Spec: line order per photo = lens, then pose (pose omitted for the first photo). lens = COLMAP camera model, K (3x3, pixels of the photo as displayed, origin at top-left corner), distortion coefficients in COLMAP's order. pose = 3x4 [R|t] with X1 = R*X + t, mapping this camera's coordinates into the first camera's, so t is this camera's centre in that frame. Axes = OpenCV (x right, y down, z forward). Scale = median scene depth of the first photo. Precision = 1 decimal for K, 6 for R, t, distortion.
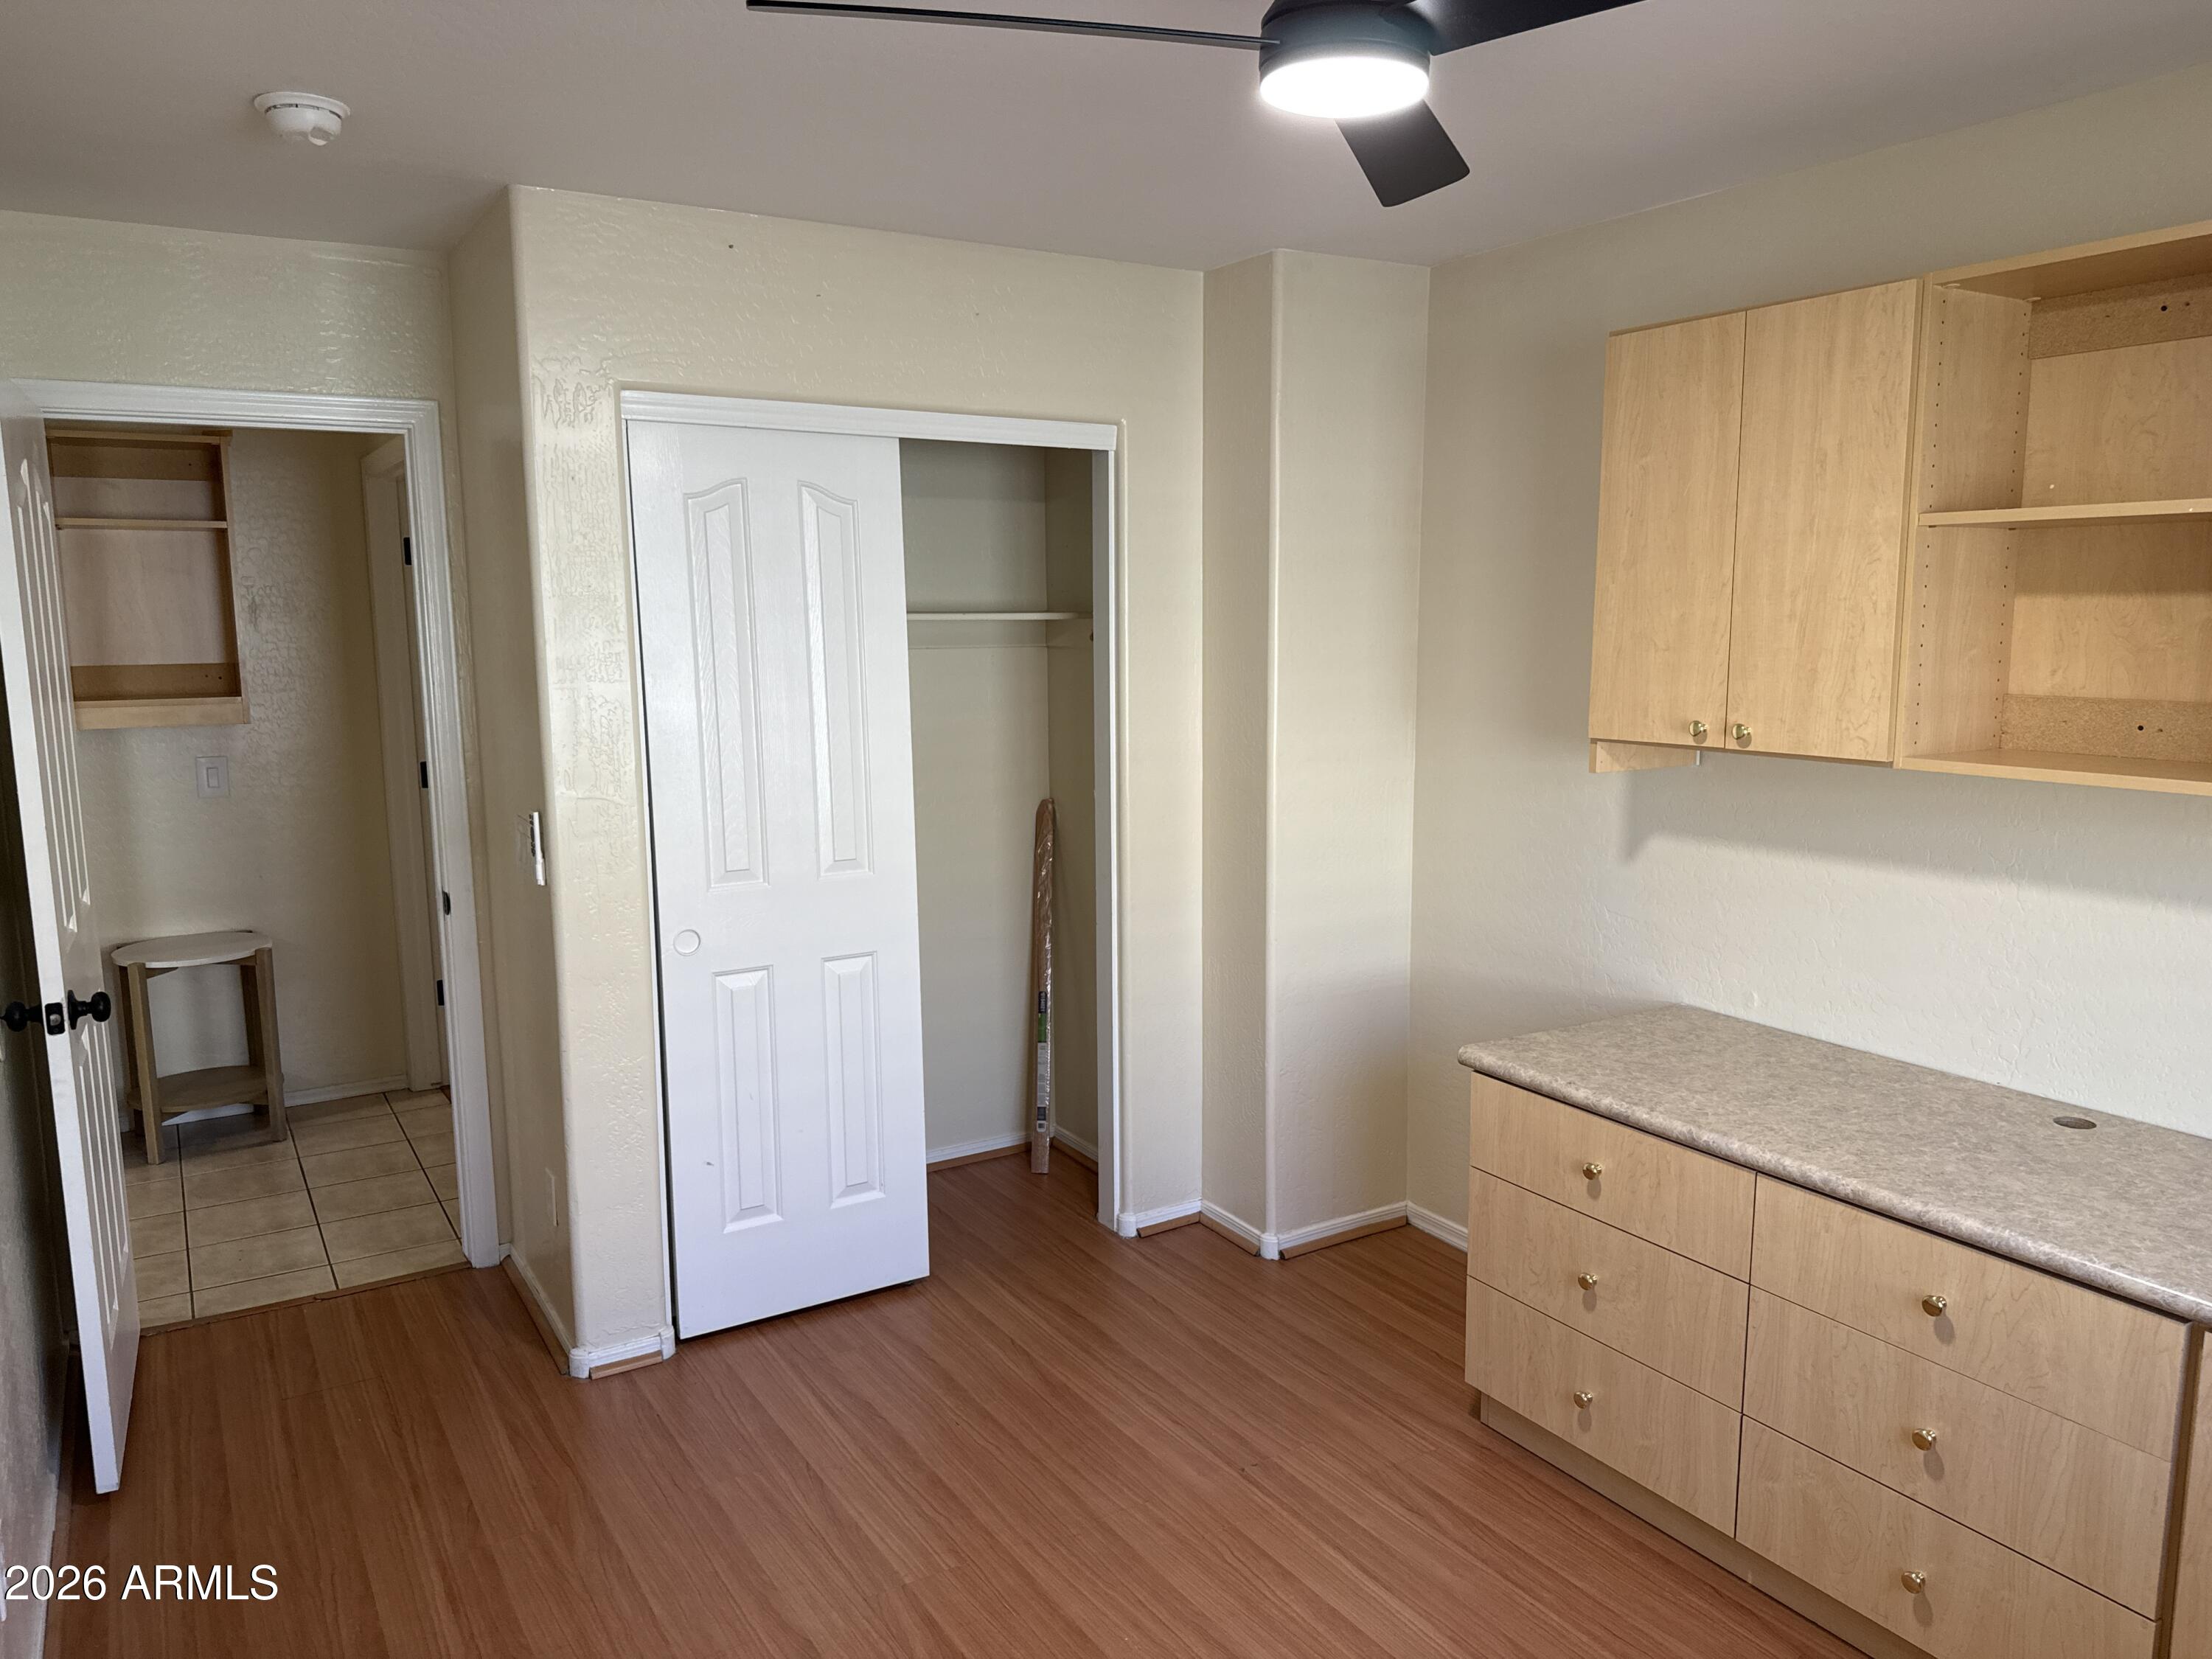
lens RADIAL K [[1573.5, 0, 1107.7], [0, 1573.5, 805.0], [0, 0, 1]] dist [0.125237, -0.191592]
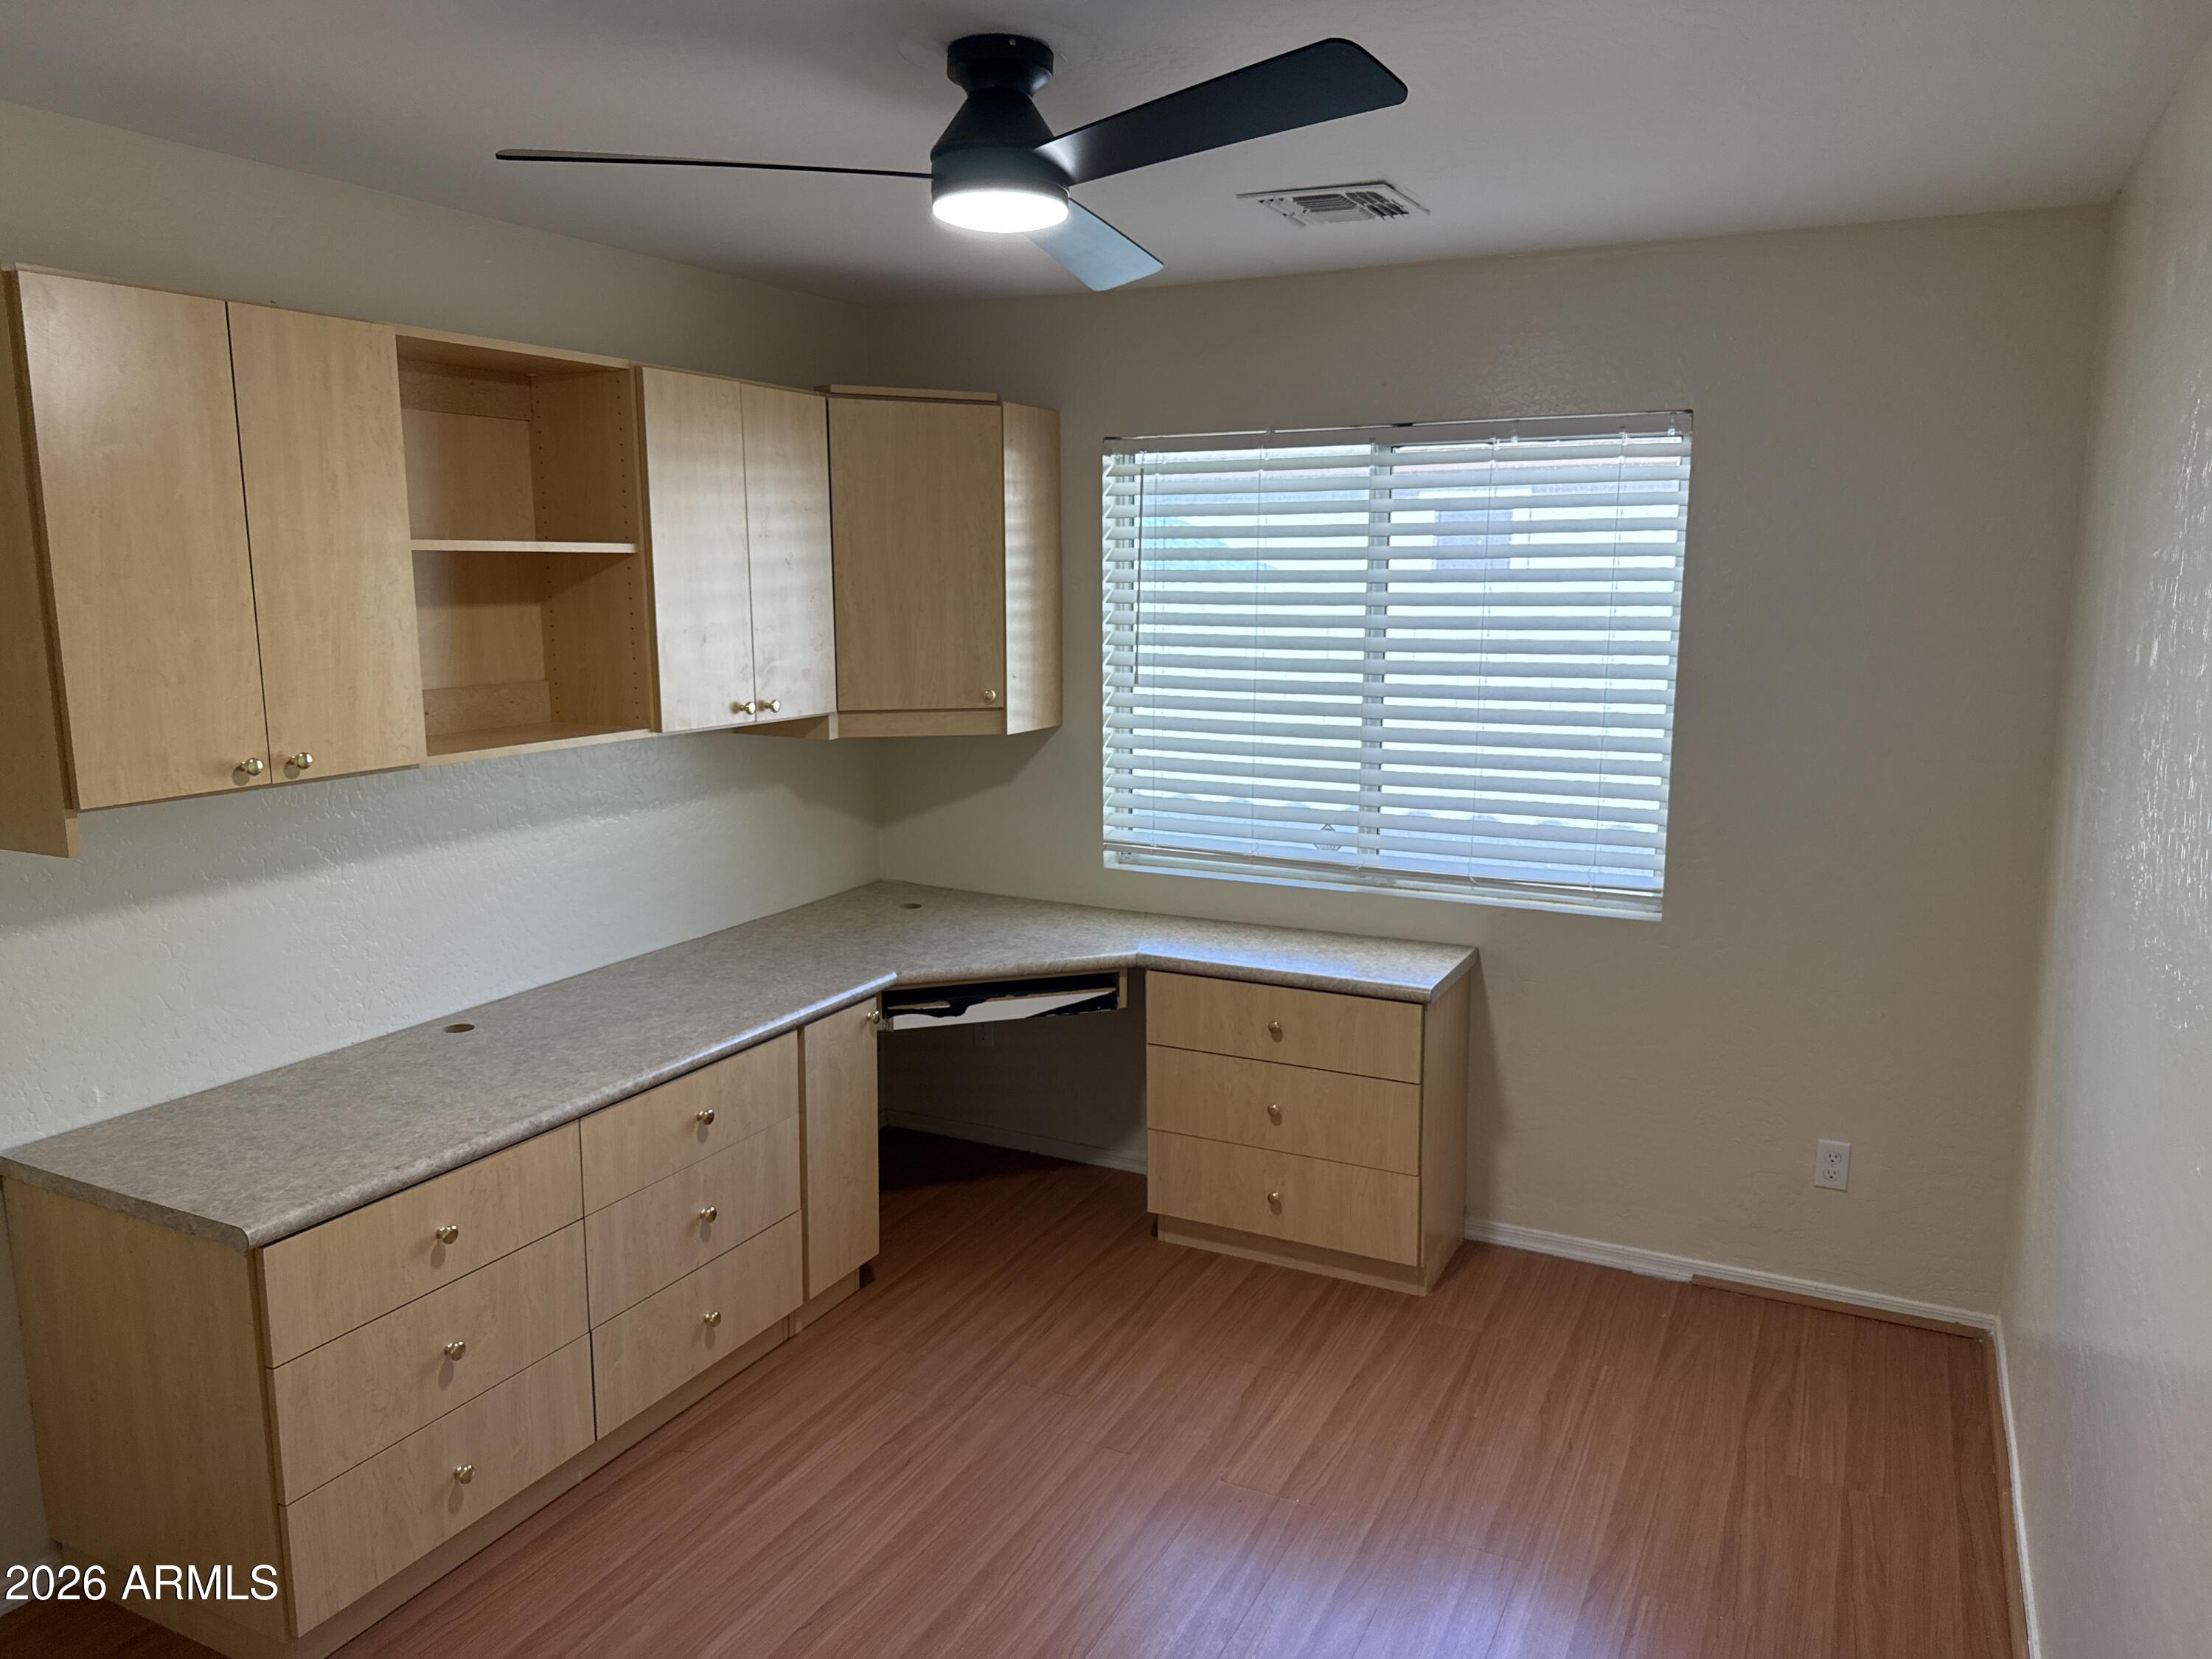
lens RADIAL K [[1536.6, 0, 1104.2], [0, 1536.6, 802.3], [0, 0, 1]] dist [0.005355, -0.000080]
pose [[-0.513310, -0.123730, 0.849237, -0.632805], [0.114682, 0.970788, 0.210758, -0.163030], [-0.850506, 0.205577, -0.484126, 1.072295]]
